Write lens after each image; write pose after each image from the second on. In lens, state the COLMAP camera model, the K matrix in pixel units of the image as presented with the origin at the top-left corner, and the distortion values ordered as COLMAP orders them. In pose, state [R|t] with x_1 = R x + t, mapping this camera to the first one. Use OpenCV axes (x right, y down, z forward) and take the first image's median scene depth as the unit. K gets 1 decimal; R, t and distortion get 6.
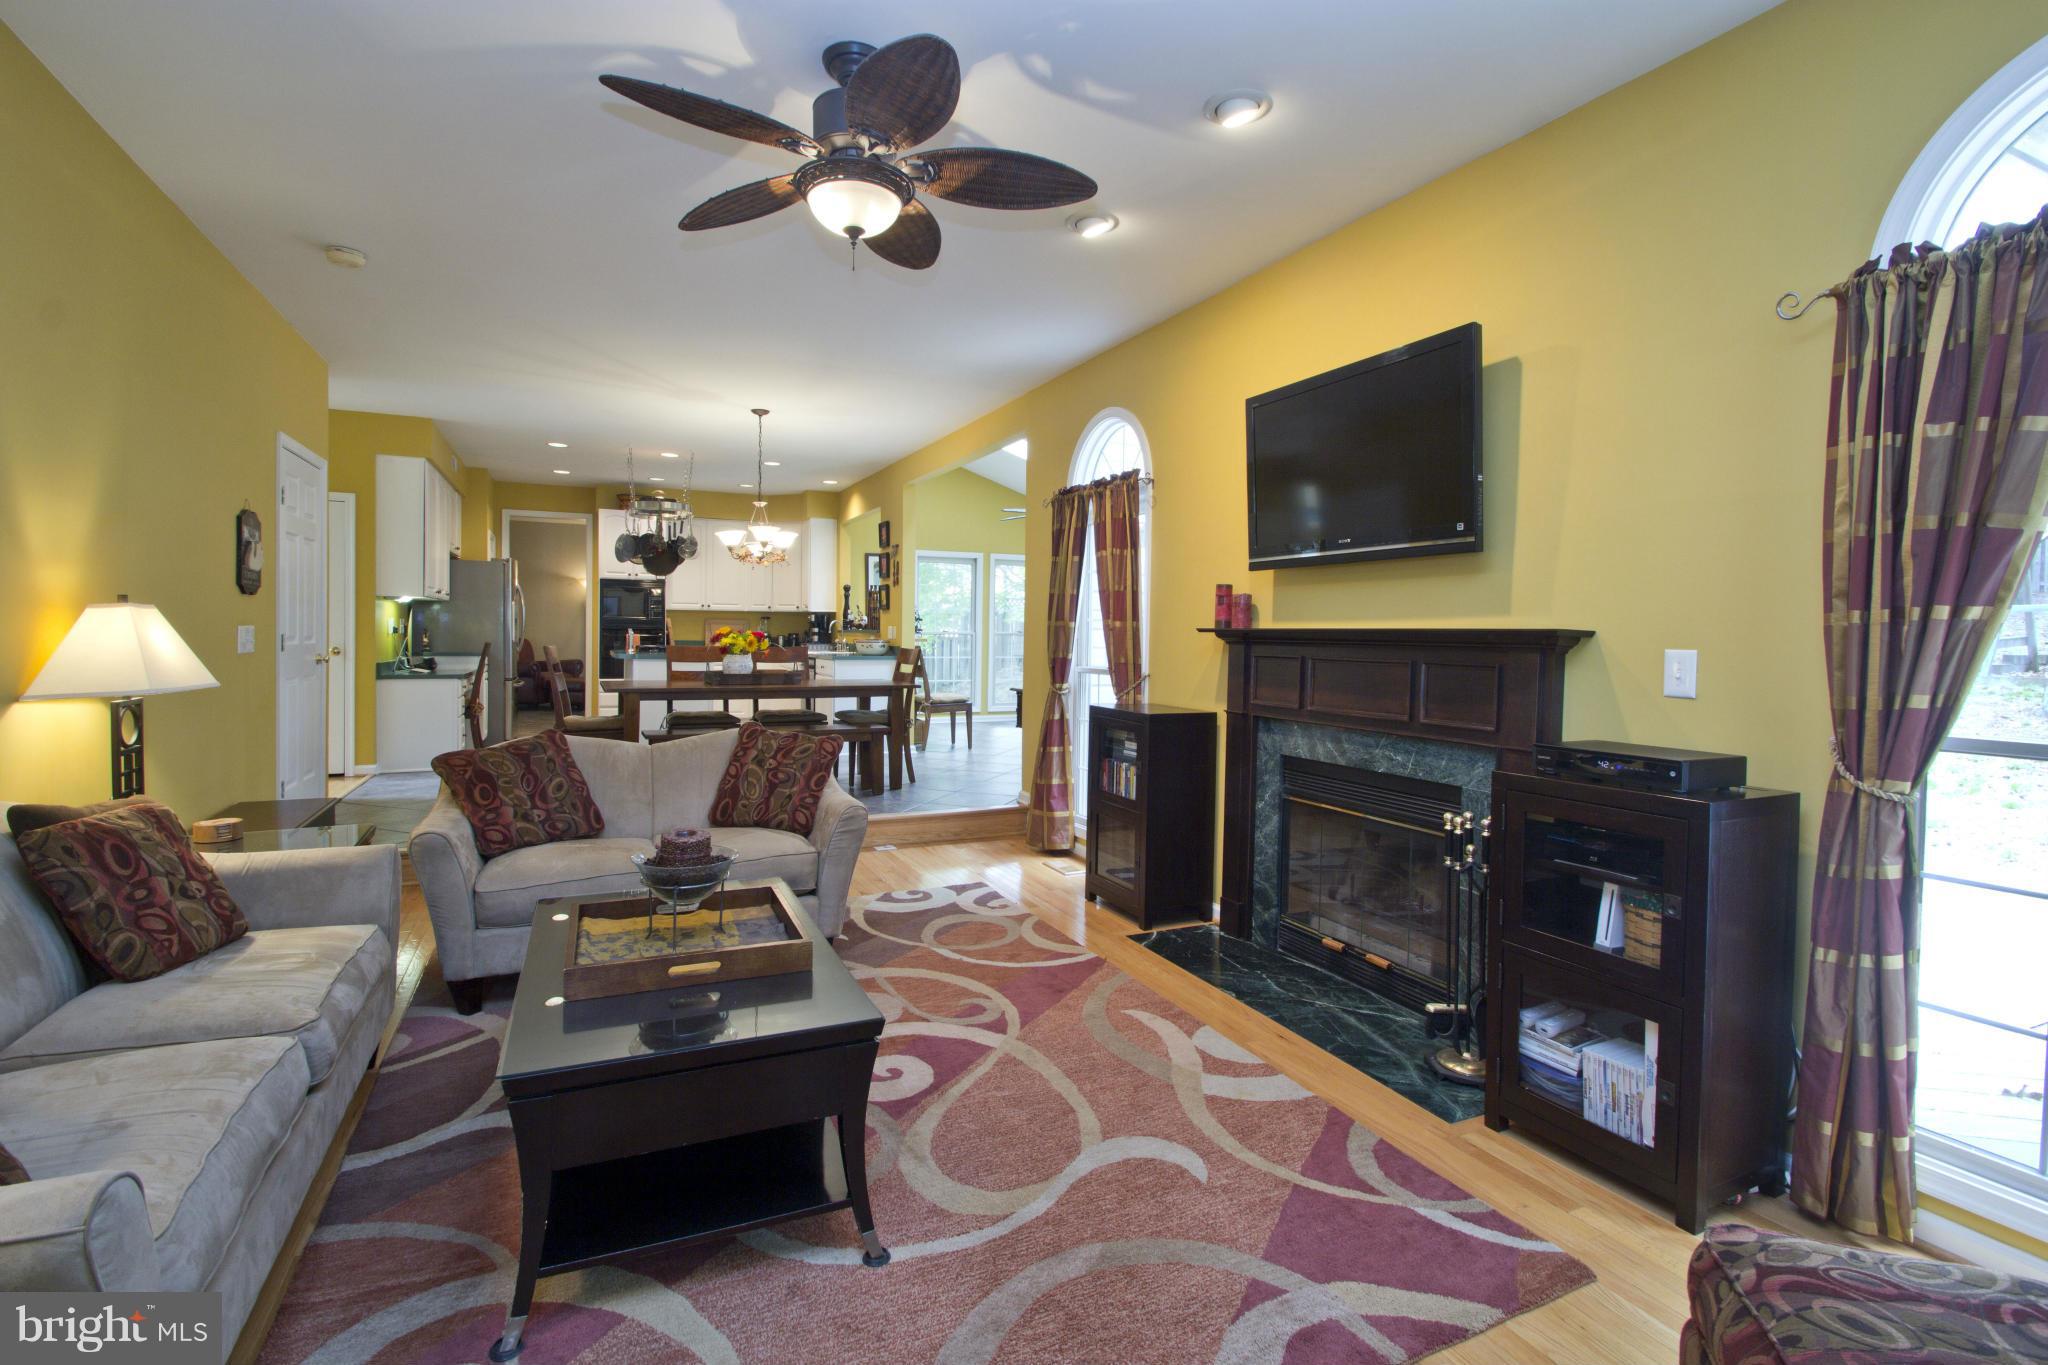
lens RADIAL K [[945.6, 0, 1018.8], [0, 945.6, 667.9], [0, 0, 1]] dist [-0.004185, -0.000474]
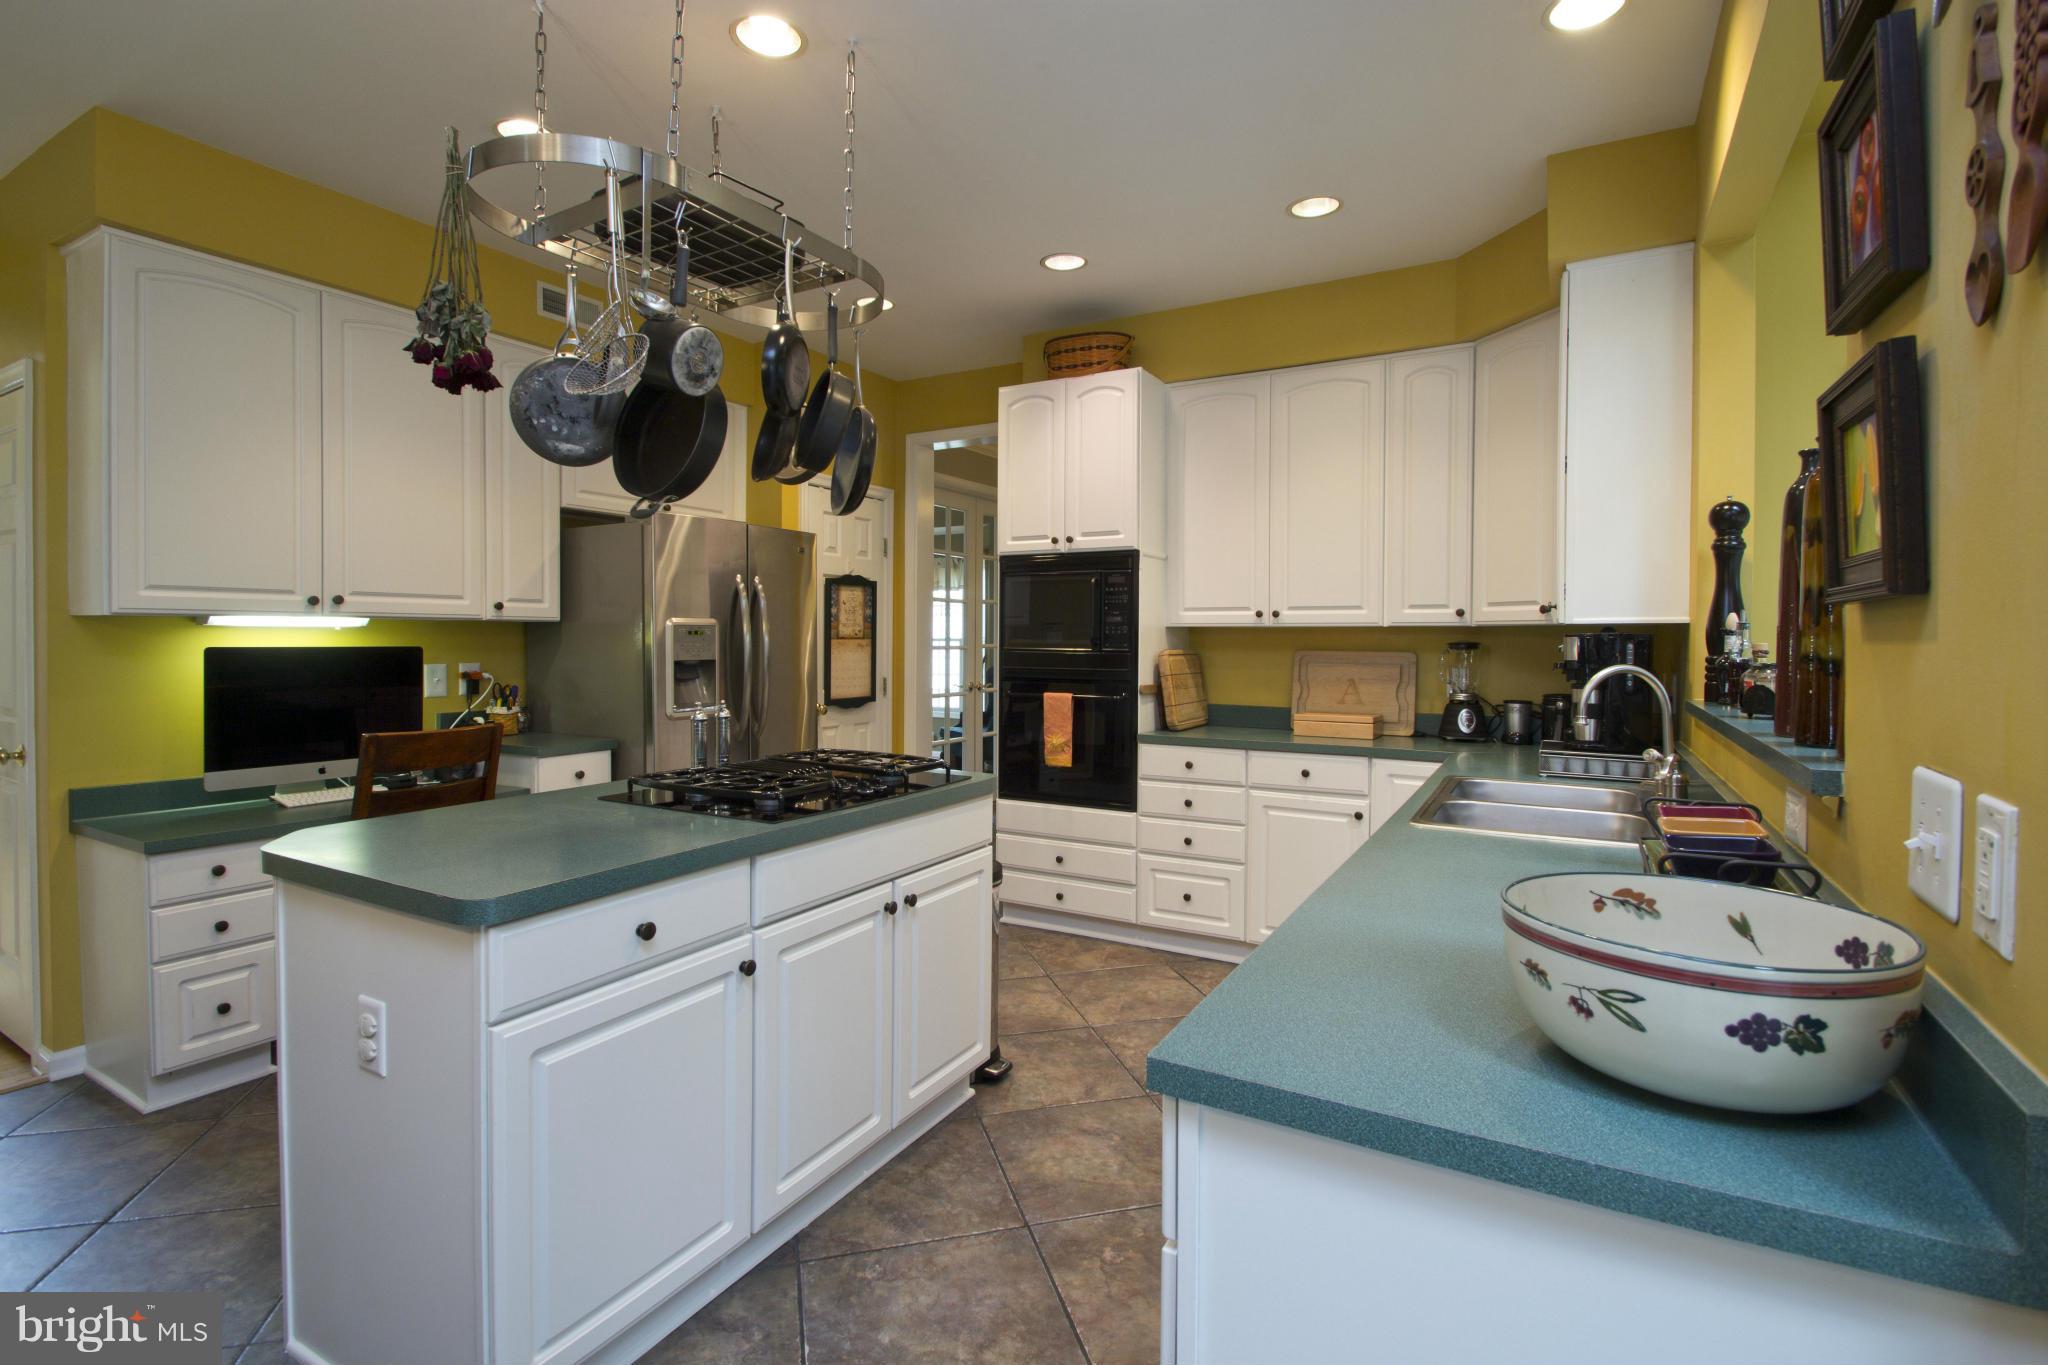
lens RADIAL K [[945.6, 0, 1021.9], [0, 945.6, 657.6], [0, 0, 1]] dist [-0.004185, -0.000474]
pose [[0.573333, 0.002365, -0.819319, -0.093826], [-0.022642, 0.999660, -0.012958, -0.043629], [0.819010, 0.025981, 0.573191, 0.730445]]
